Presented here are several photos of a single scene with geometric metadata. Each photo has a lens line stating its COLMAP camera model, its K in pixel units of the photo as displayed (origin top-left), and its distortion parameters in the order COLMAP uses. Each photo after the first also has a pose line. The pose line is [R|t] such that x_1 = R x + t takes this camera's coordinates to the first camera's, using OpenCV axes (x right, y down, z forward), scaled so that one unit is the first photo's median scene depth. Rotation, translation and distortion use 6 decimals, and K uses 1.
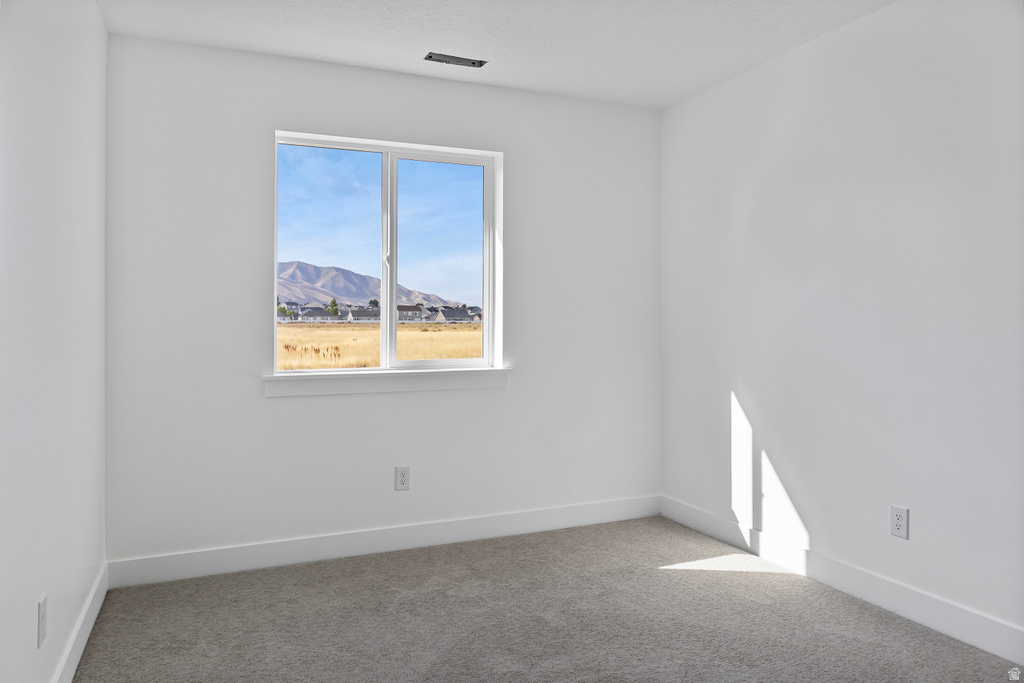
lens RADIAL K [[696.7, 0, 508.1], [0, 696.7, 341.9], [0, 0, 1]] dist [-0.003050, 0.002186]
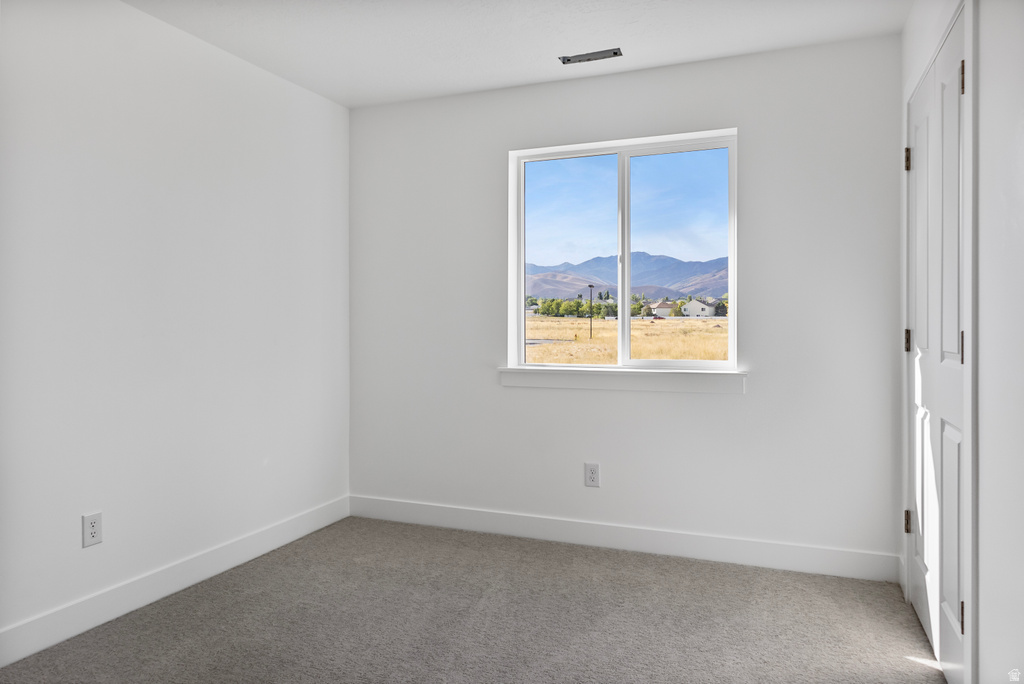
lens RADIAL K [[696.7, 0, 505.5], [0, 696.7, 332.7], [0, 0, 1]] dist [-0.003050, 0.002186]
pose [[0.687854, 0.012046, -0.725749, 0.446175], [-0.015968, 0.999871, 0.001461, -0.009917], [0.725673, 0.010583, 0.687958, 0.188572]]
